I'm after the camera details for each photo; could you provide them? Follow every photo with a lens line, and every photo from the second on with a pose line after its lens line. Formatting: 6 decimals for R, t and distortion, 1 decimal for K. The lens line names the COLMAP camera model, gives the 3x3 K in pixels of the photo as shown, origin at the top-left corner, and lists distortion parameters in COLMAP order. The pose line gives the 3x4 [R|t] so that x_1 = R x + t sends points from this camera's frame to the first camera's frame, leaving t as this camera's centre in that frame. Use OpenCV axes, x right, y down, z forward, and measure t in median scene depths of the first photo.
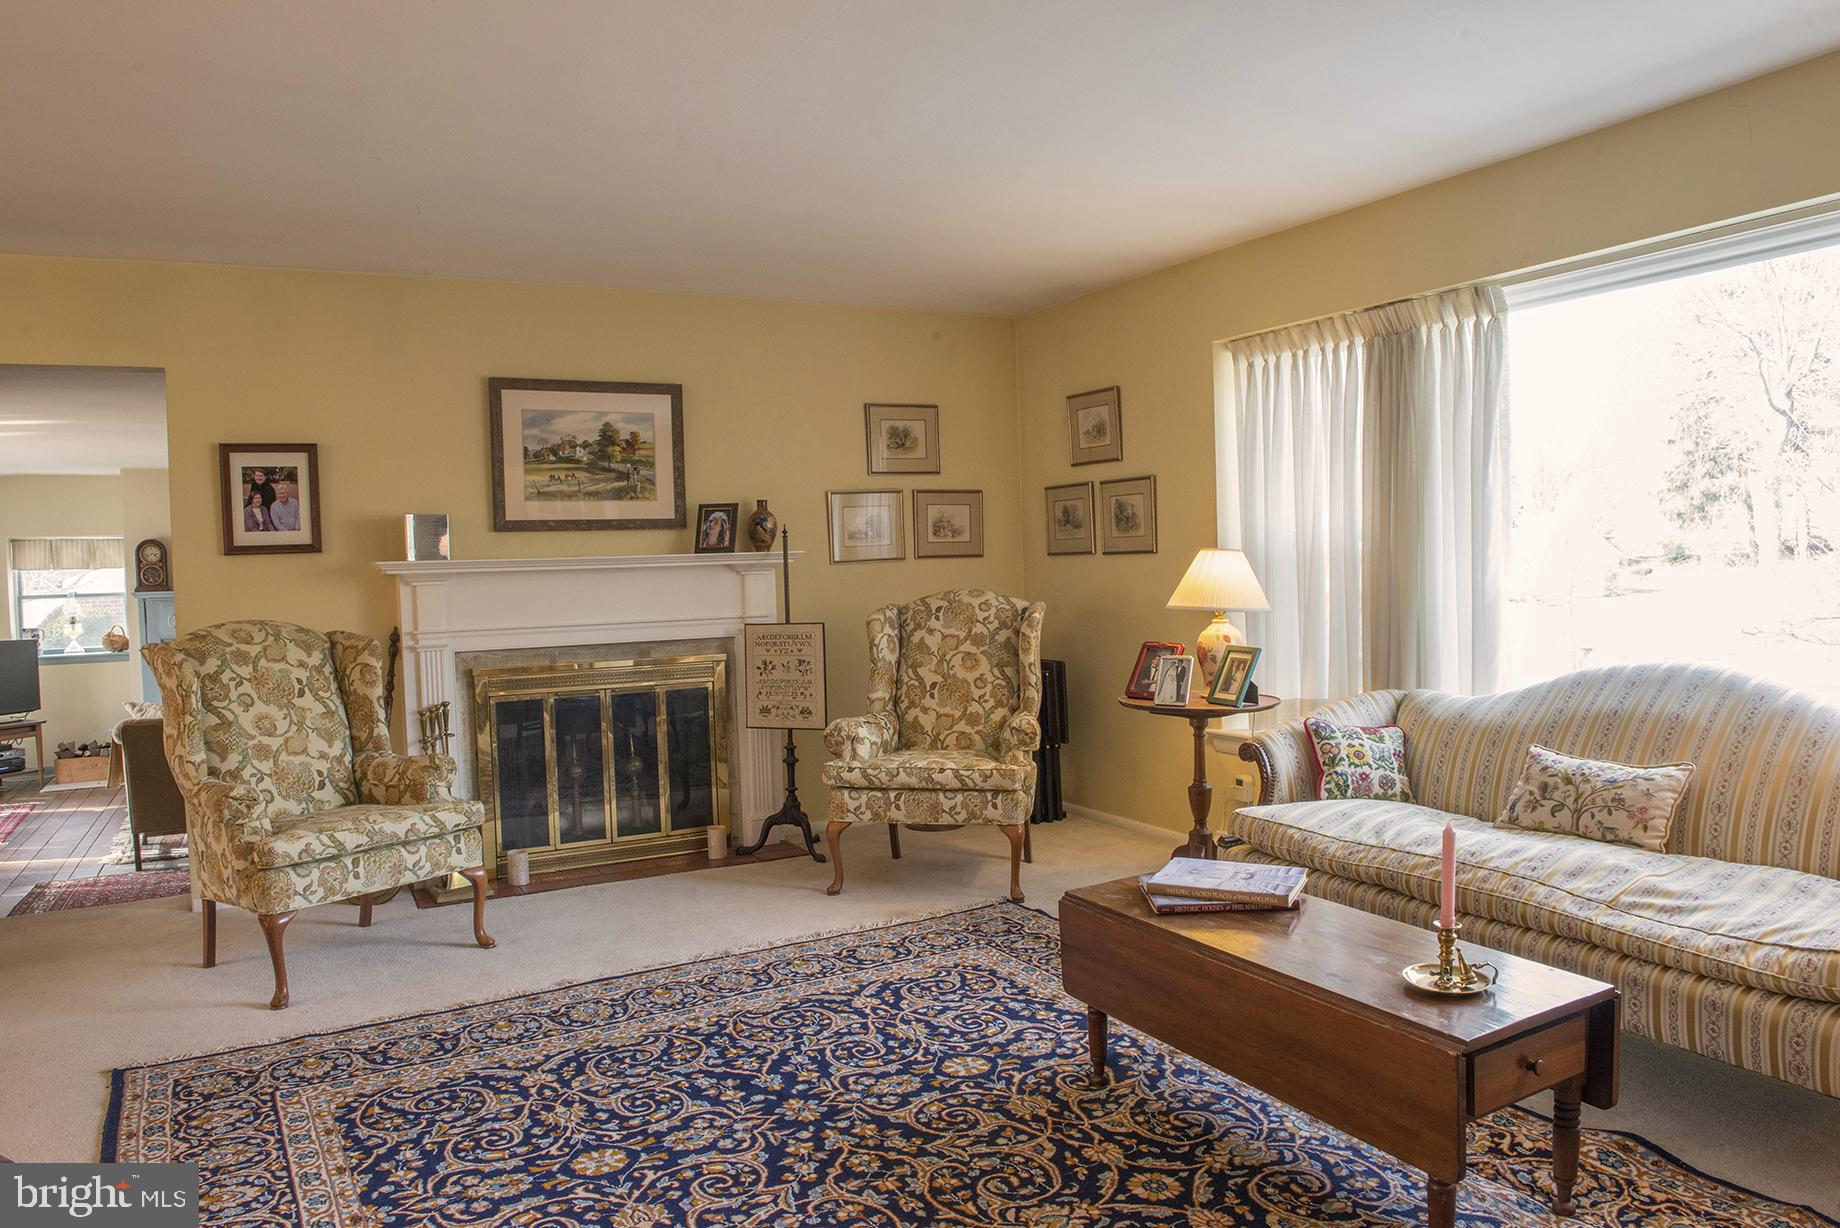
lens RADIAL K [[1252.2, 0, 917.2], [0, 1252.2, 612.3], [0, 0, 1]] dist [-0.049425, -0.006878]
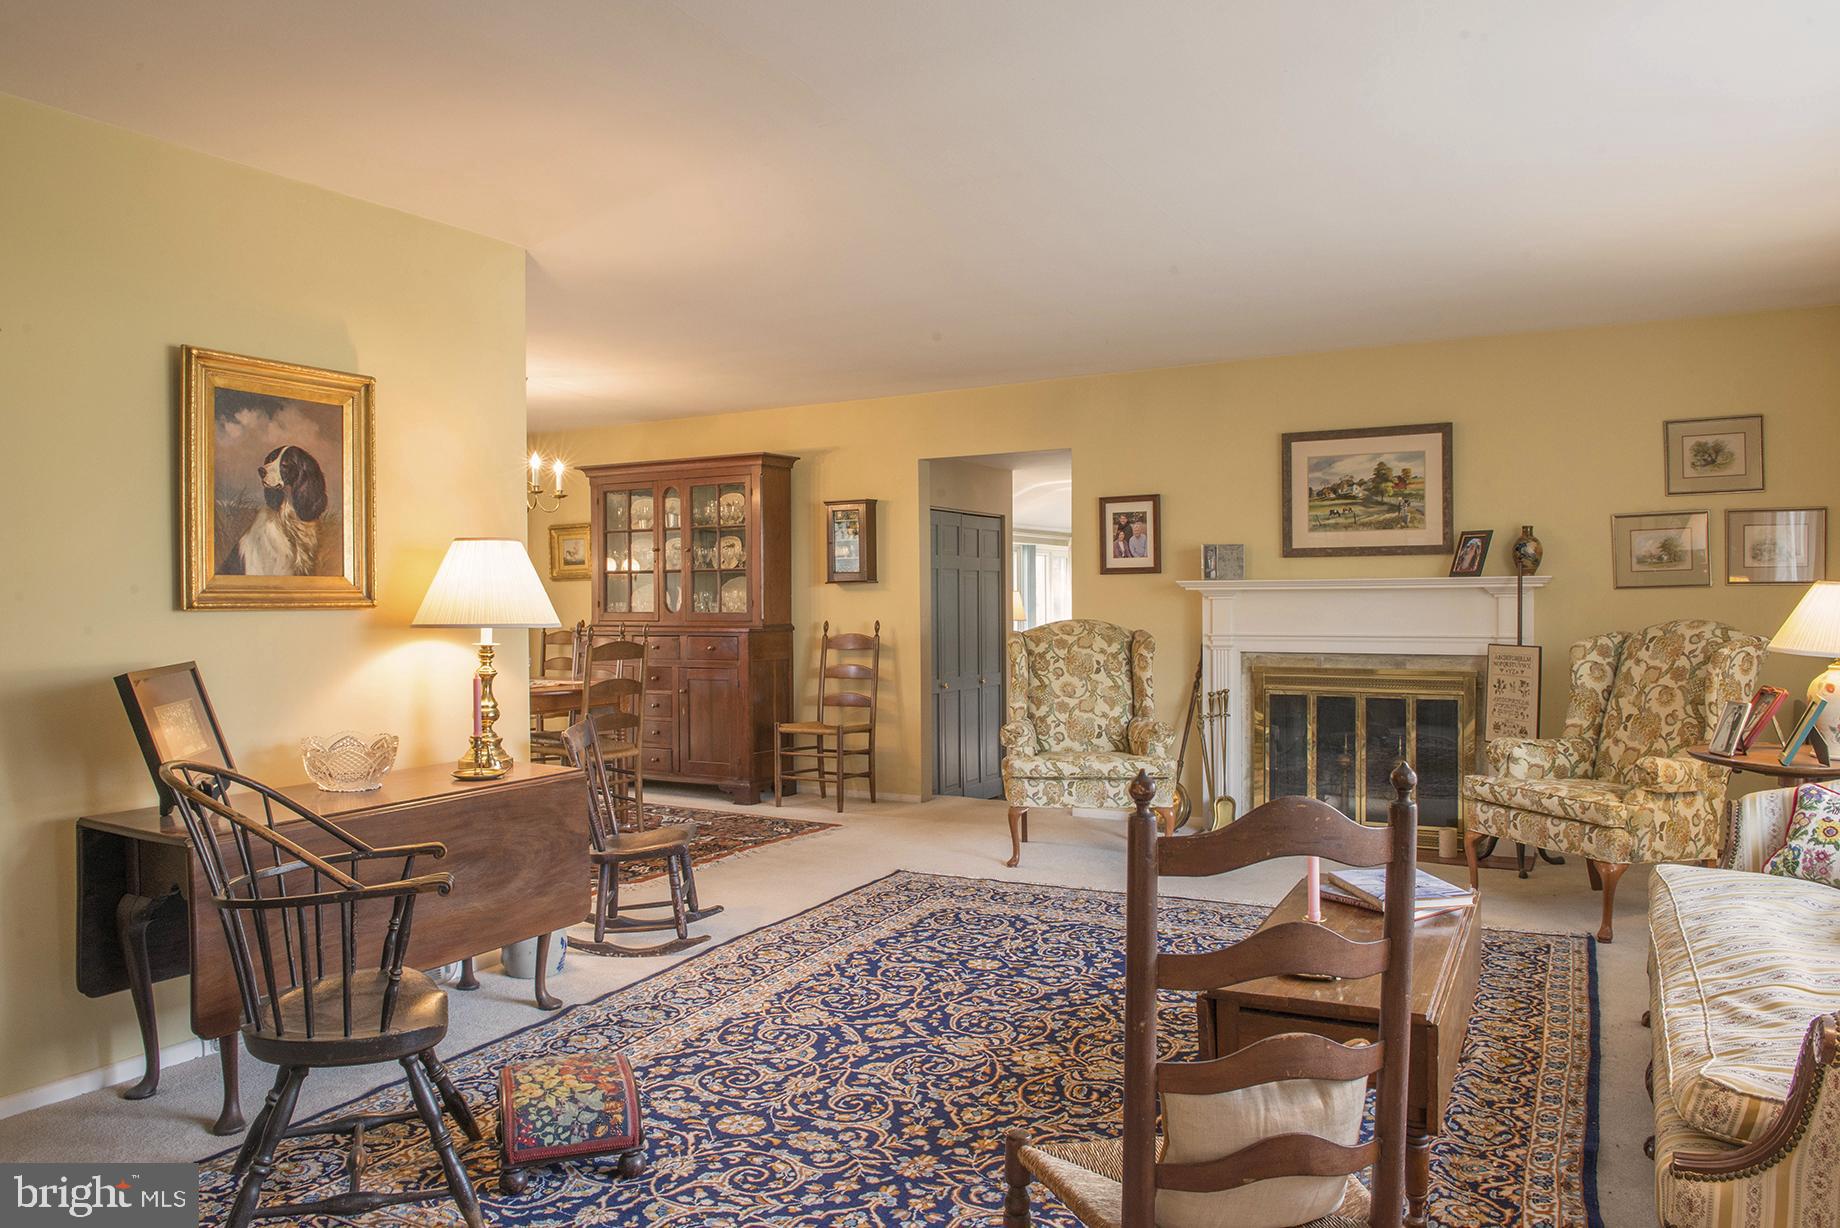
lens RADIAL K [[1252.2, 0, 920.9], [0, 1252.2, 616.4], [0, 0, 1]] dist [-0.049425, -0.006878]
pose [[0.537410, 0.038796, -0.842428, 0.620156], [-0.041283, 0.998954, 0.019669, -0.018632], [0.842310, 0.024208, 0.538450, 0.032811]]
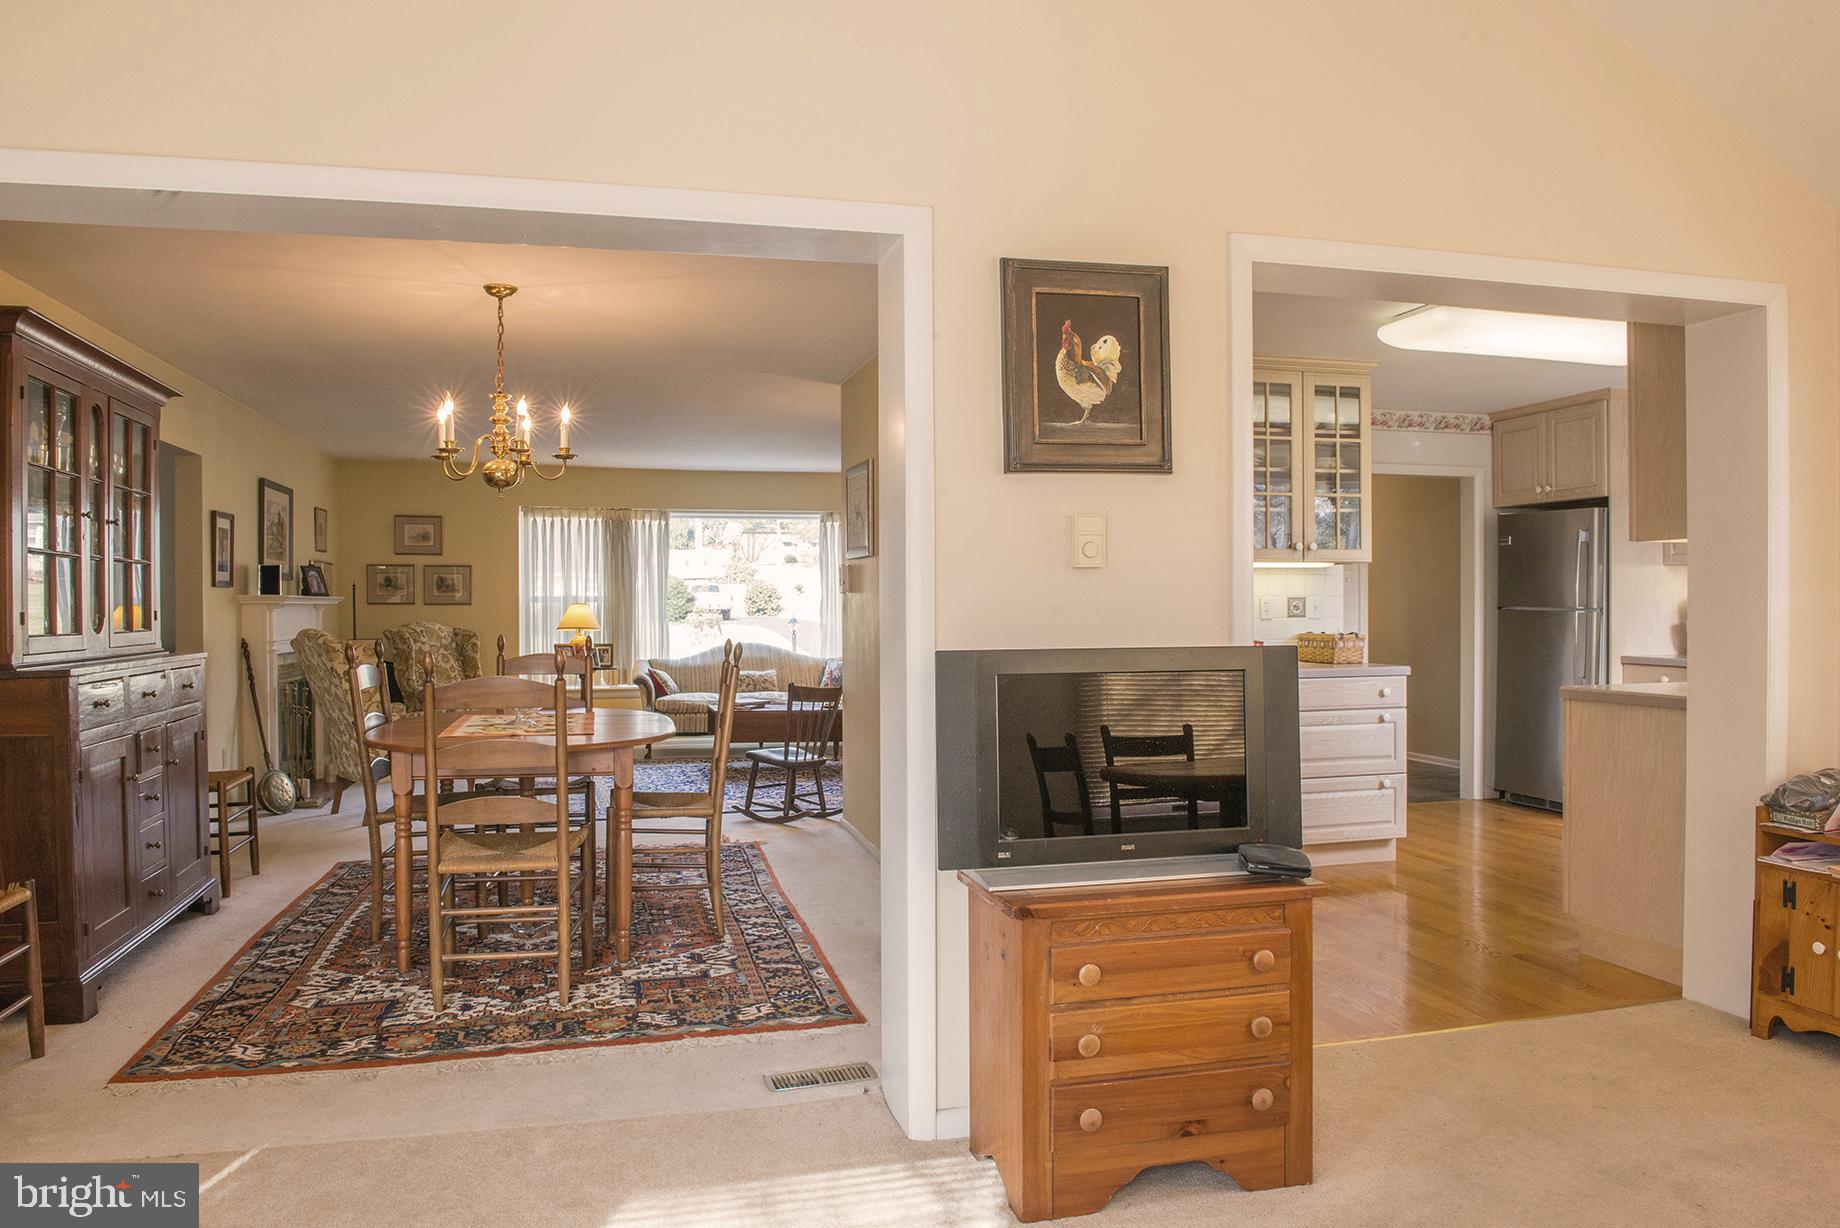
lens RADIAL K [[1252.2, 0, 911.2], [0, 1252.2, 619.5], [0, 0, 1]] dist [-0.049425, -0.006878]
pose [[0.228950, 0.018244, 0.973267, -1.970024], [0.033033, 0.999103, -0.026499, 0.064556], [-0.972878, 0.038217, 0.228142, -0.152213]]
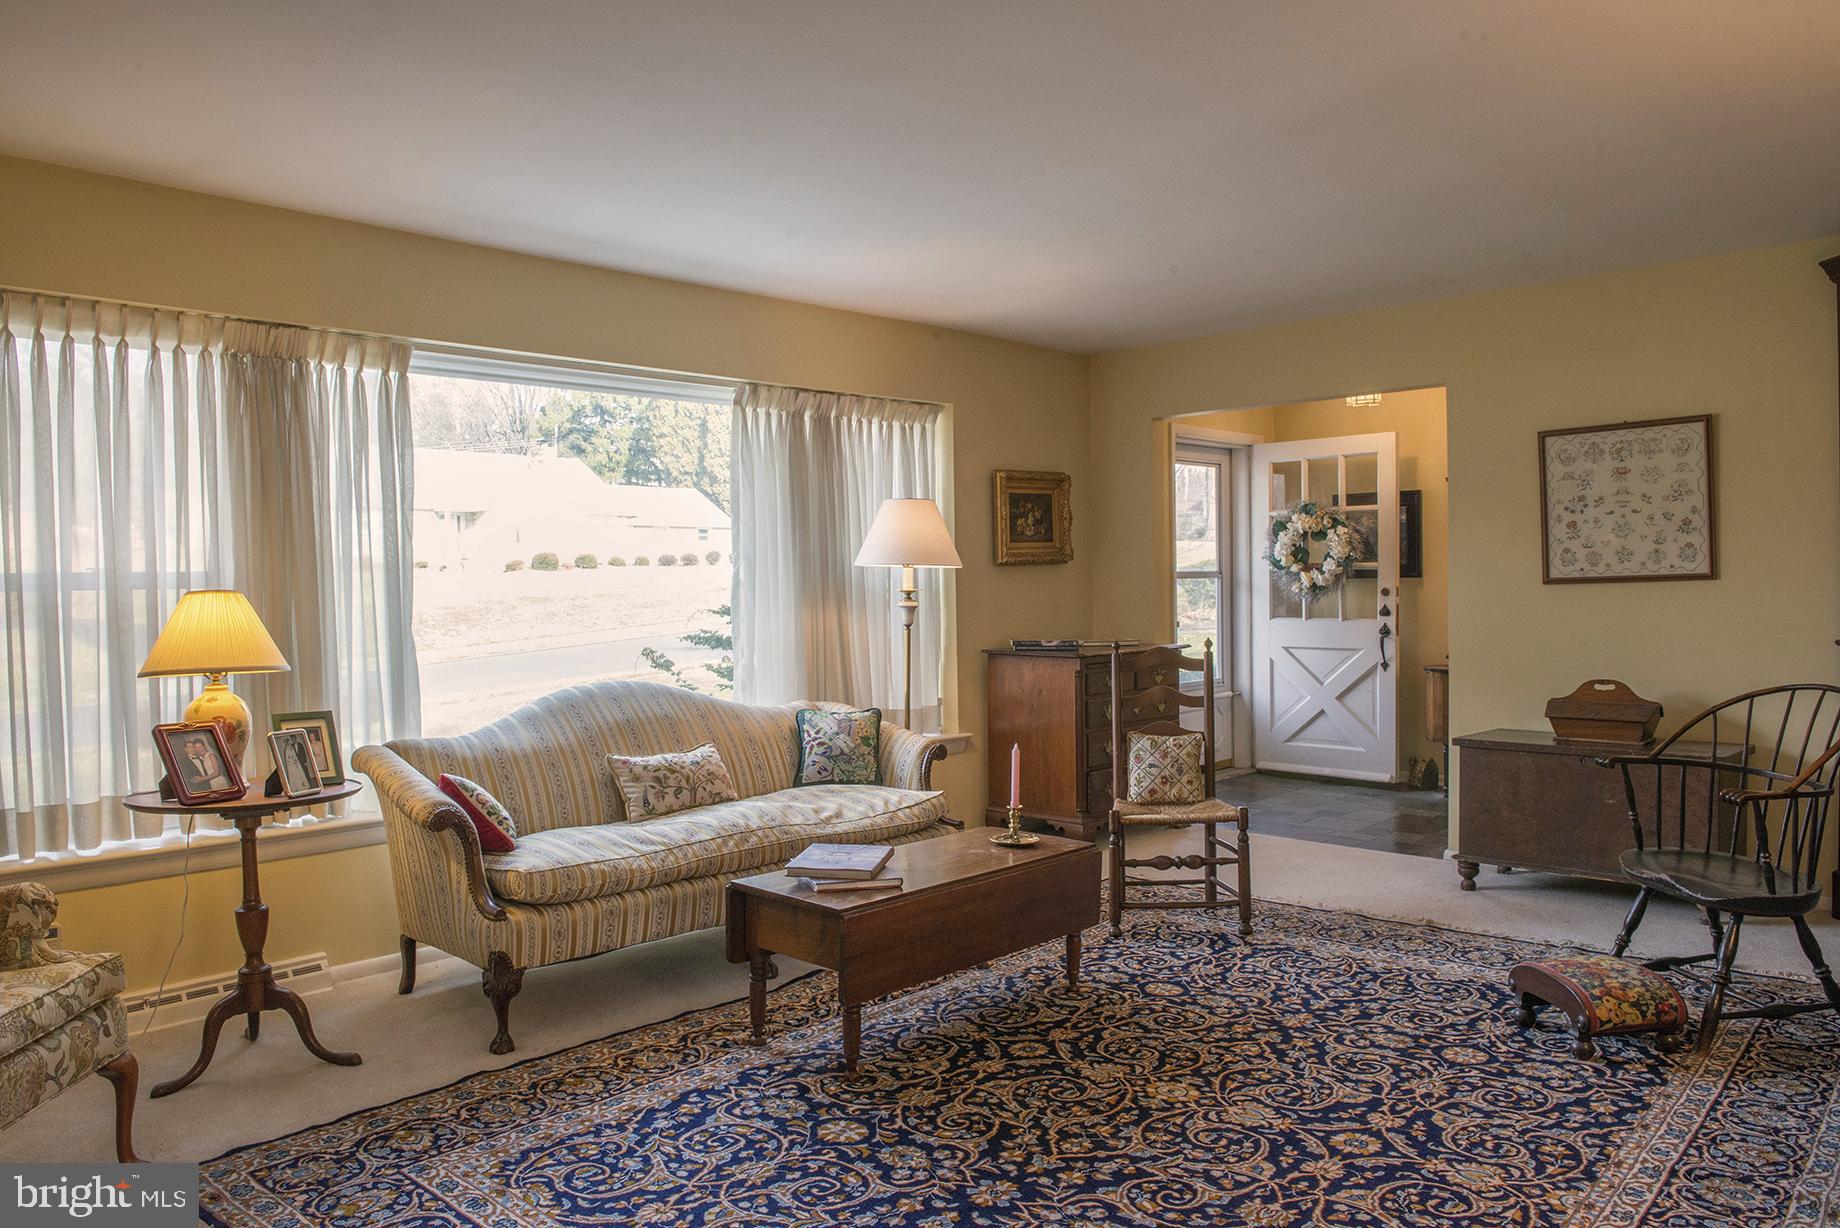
lens RADIAL K [[1252.2, 0, 914.9], [0, 1252.2, 617.7], [0, 0, 1]] dist [-0.049425, -0.006878]
pose [[-0.300792, 0.012006, 0.953614, -0.608775], [0.062890, 0.997994, 0.007272, -0.014603], [-0.951614, 0.062160, -0.300944, 0.847916]]
